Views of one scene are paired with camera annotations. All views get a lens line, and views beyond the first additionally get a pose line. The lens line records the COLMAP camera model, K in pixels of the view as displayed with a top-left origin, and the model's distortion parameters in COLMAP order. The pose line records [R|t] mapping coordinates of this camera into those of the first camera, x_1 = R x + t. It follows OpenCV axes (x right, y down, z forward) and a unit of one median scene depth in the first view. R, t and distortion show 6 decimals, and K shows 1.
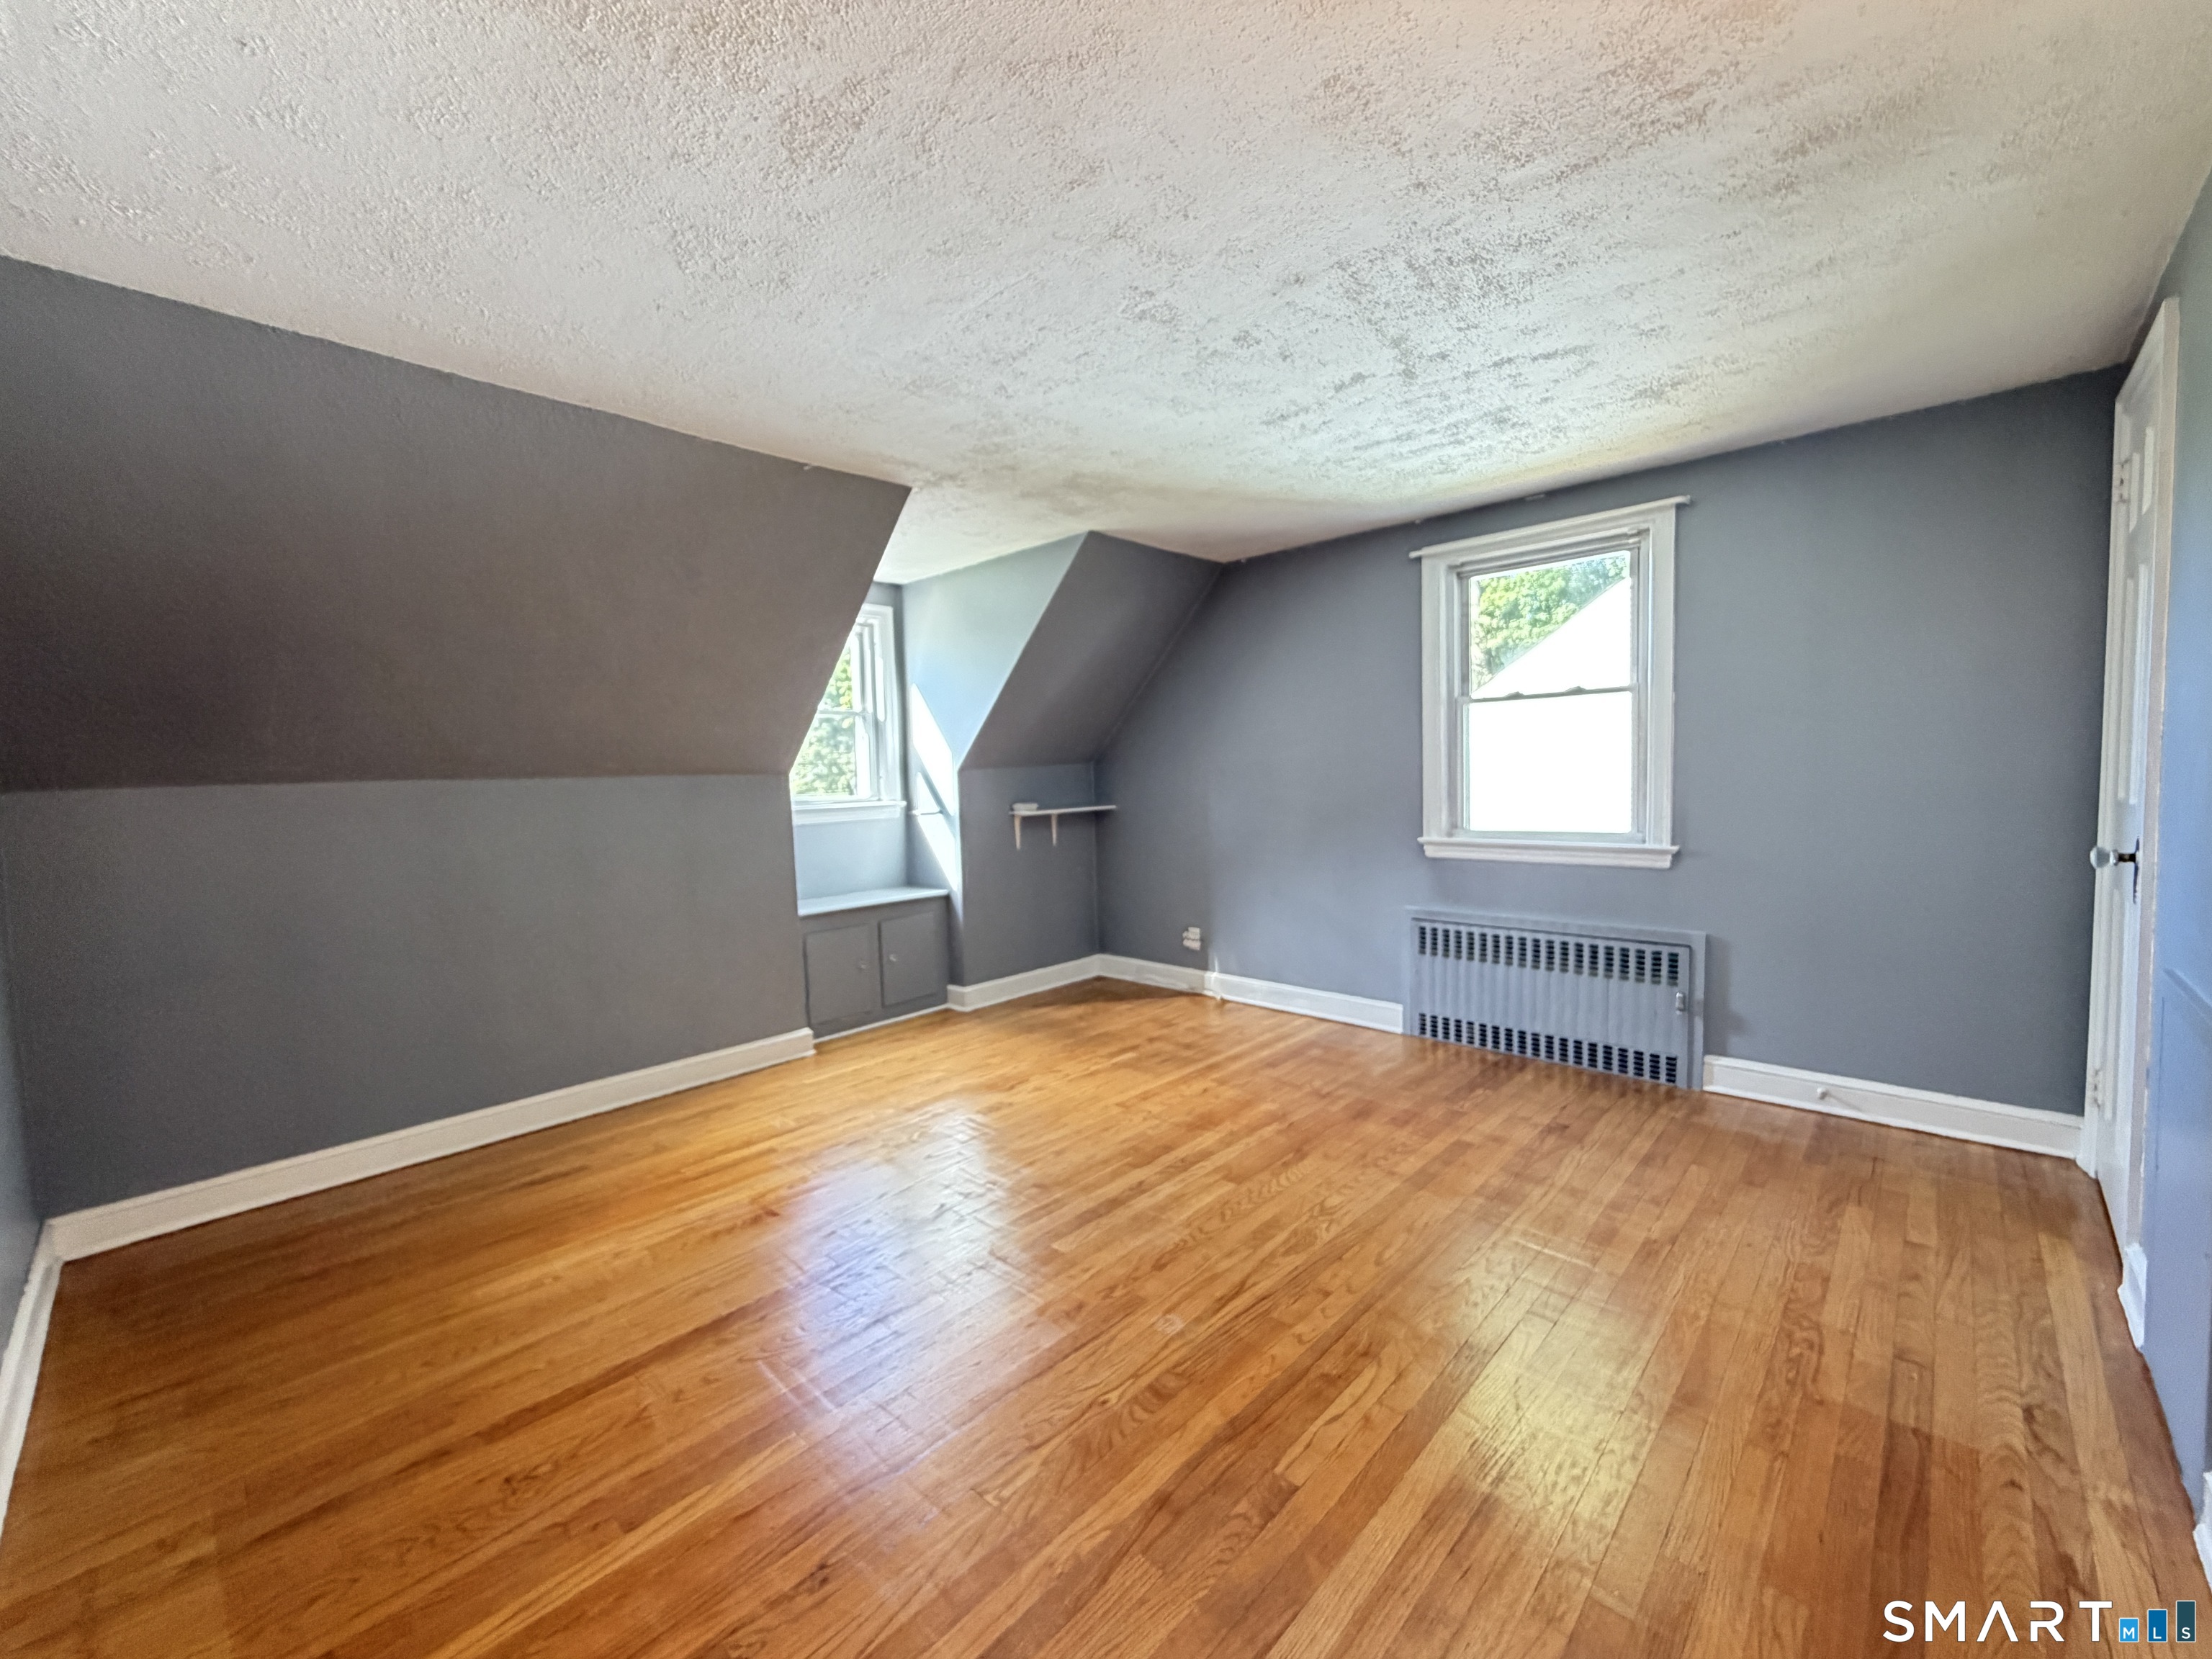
lens RADIAL K [[888.4, 0, 1098.5], [0, 888.4, 829.6], [0, 0, 1]] dist [0.003573, -0.000208]
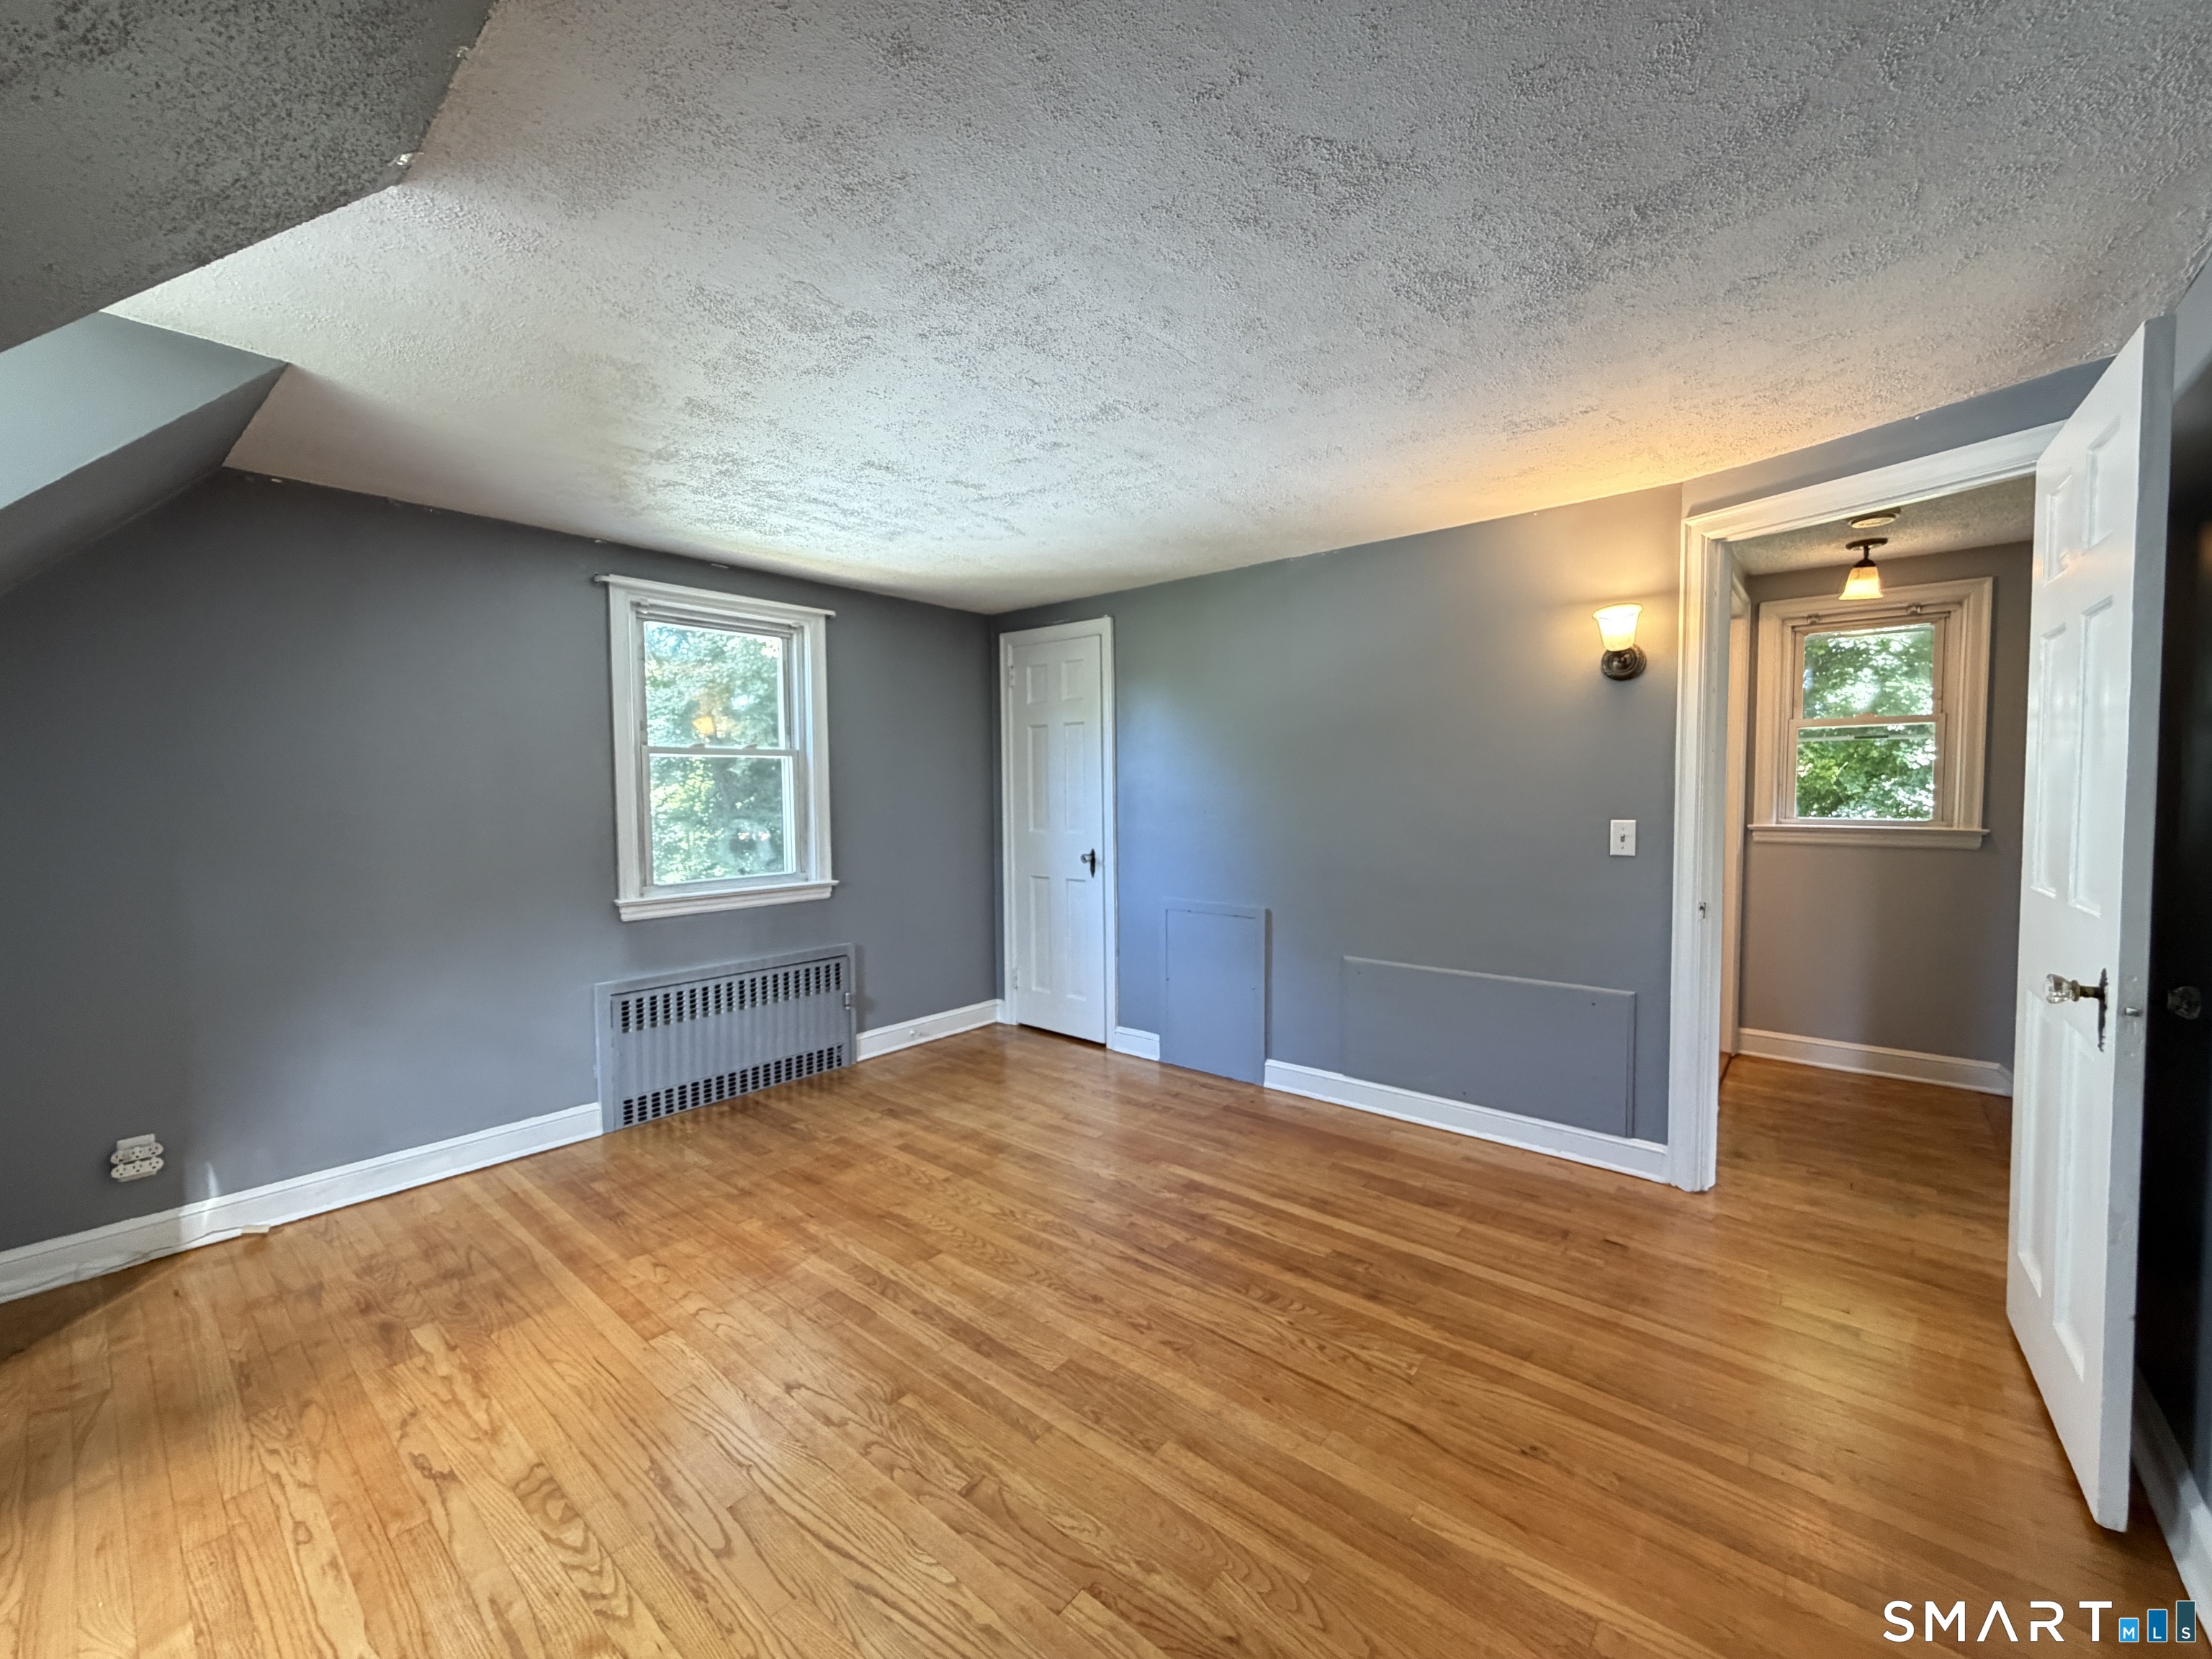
lens RADIAL K [[888.4, 0, 1099.8], [0, 888.4, 829.1], [0, 0, 1]] dist [0.003573, -0.000208]
pose [[-0.059372, -0.016068, 0.998107, -0.685795], [0.075783, 0.996912, 0.020557, -0.054314], [-0.995355, 0.076860, -0.057971, 0.725310]]
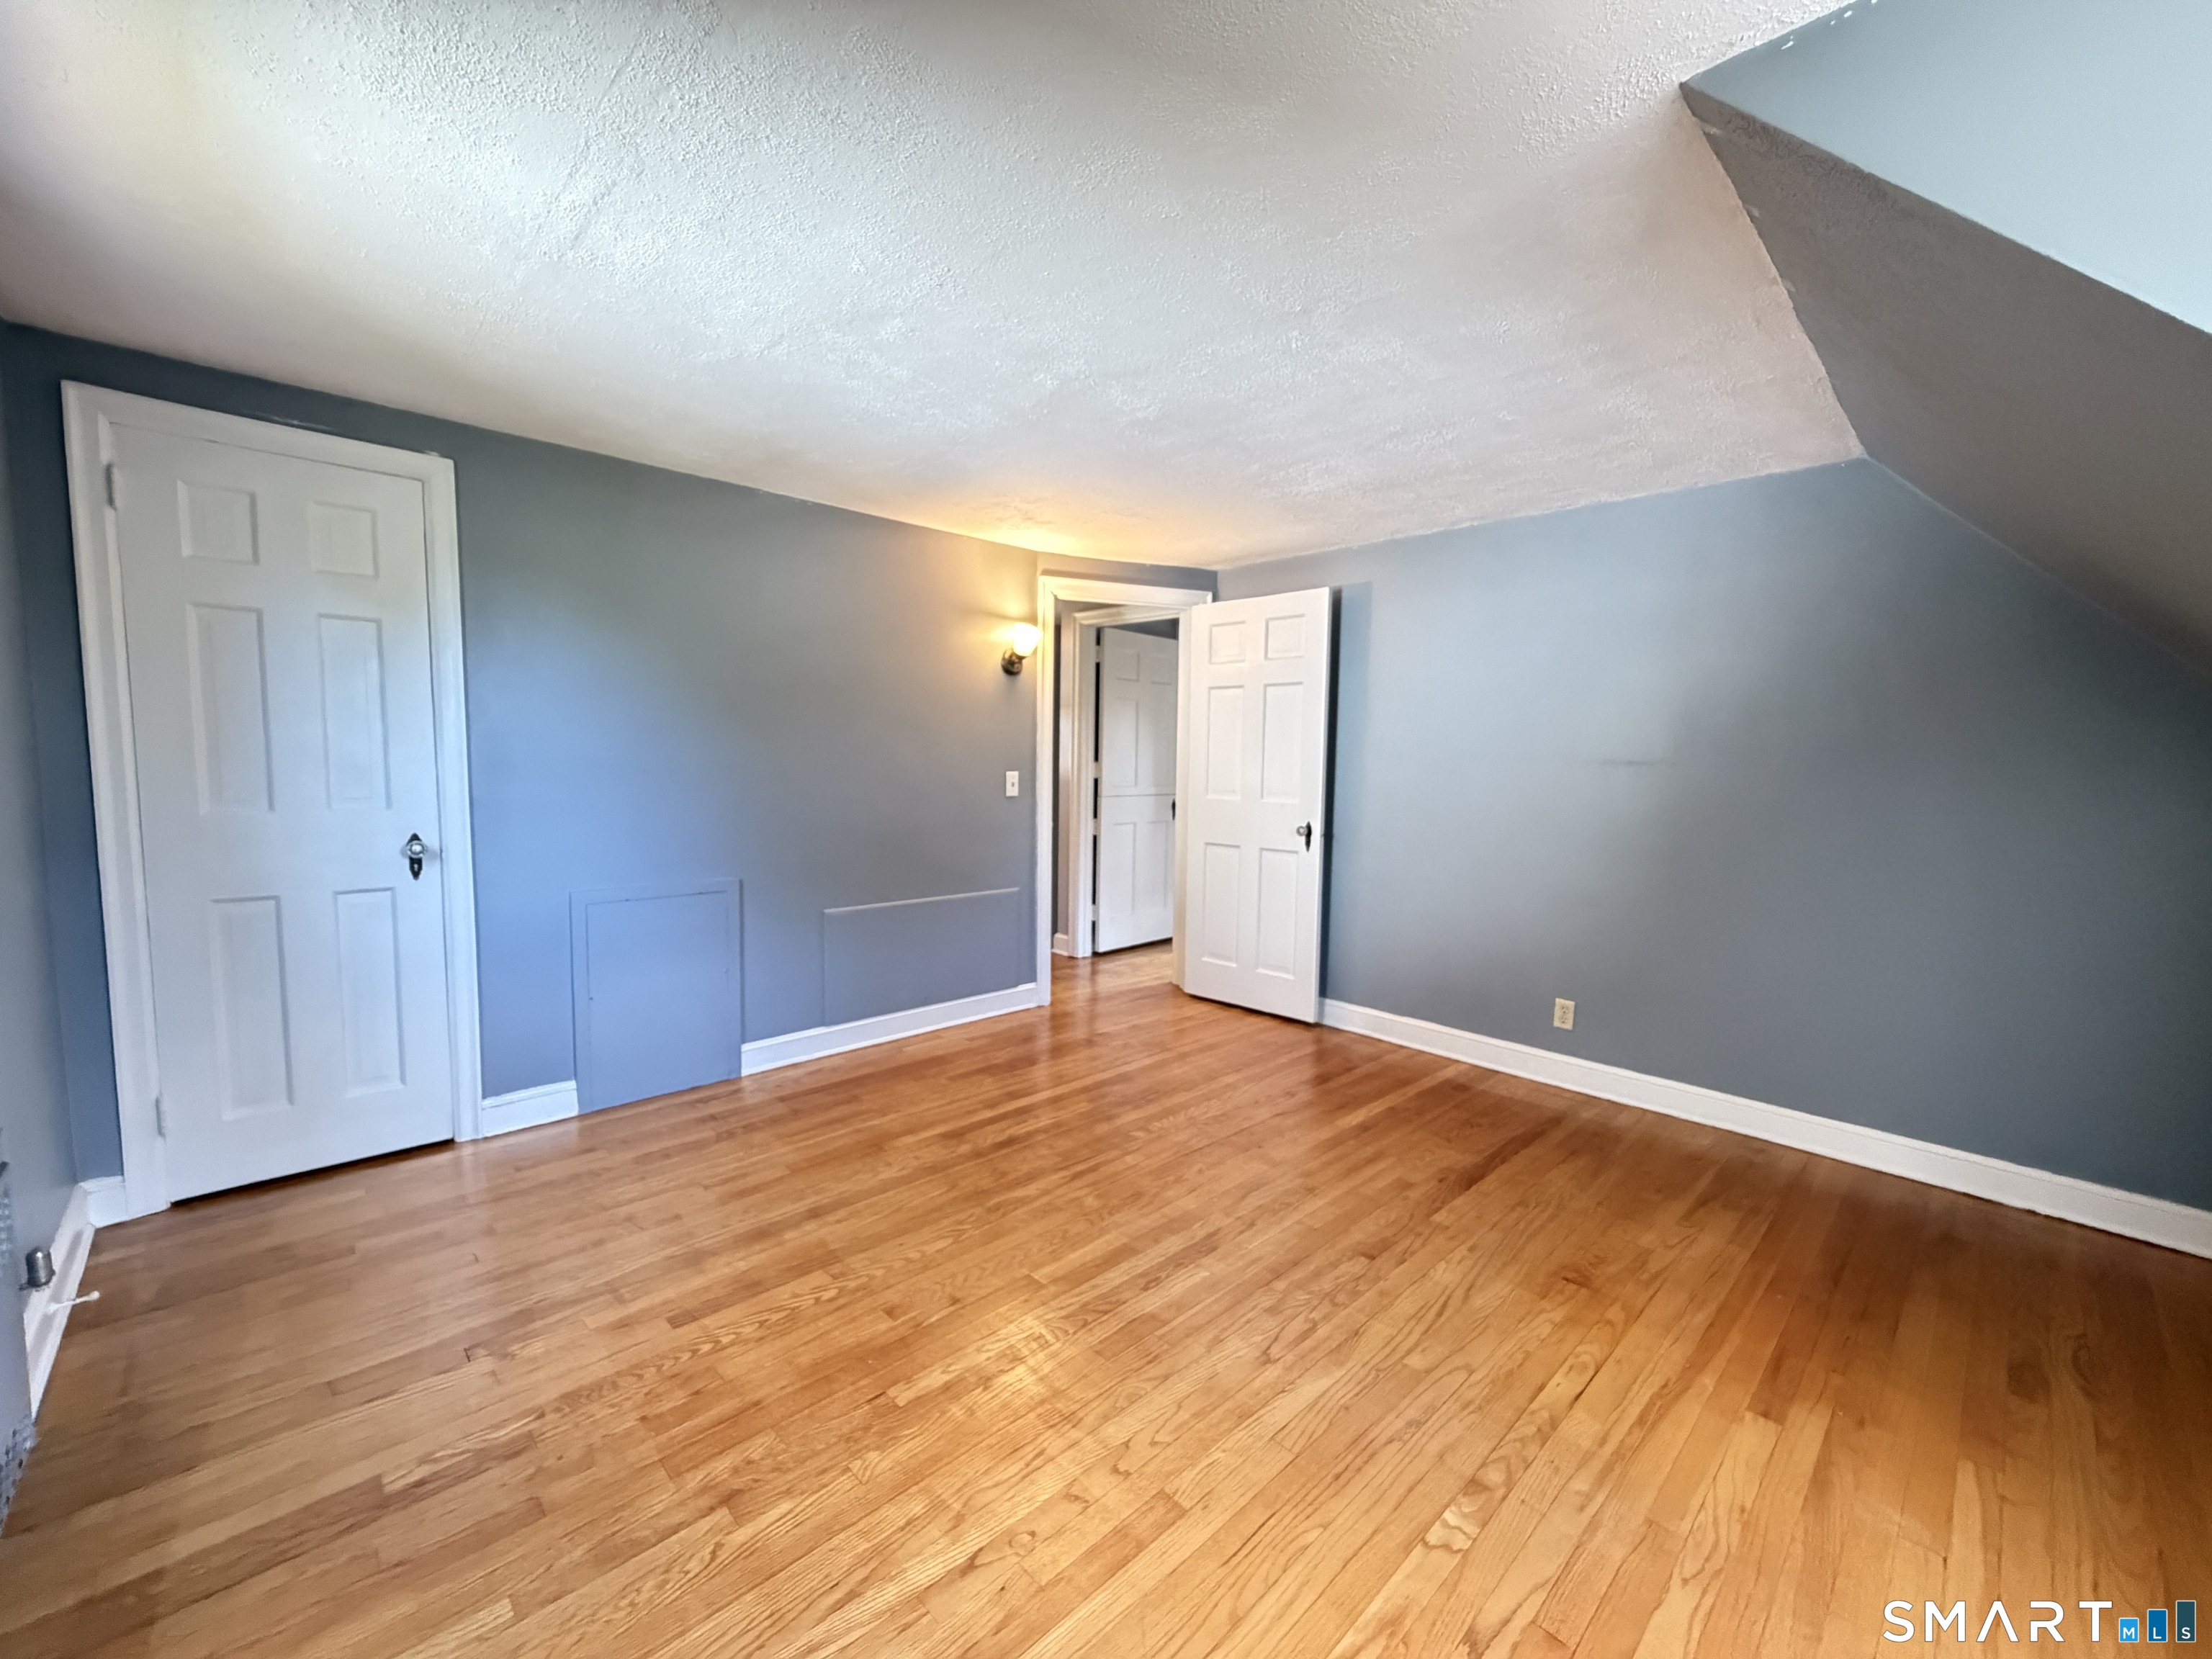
lens RADIAL K [[888.4, 0, 1099.8], [0, 888.4, 830.6], [0, 0, 1]] dist [0.003573, -0.000208]
pose [[-0.998800, 0.012140, 0.047453, 0.040000], [0.019037, 0.988845, 0.147728, -0.114069], [-0.045130, 0.148454, -0.987889, 1.497962]]
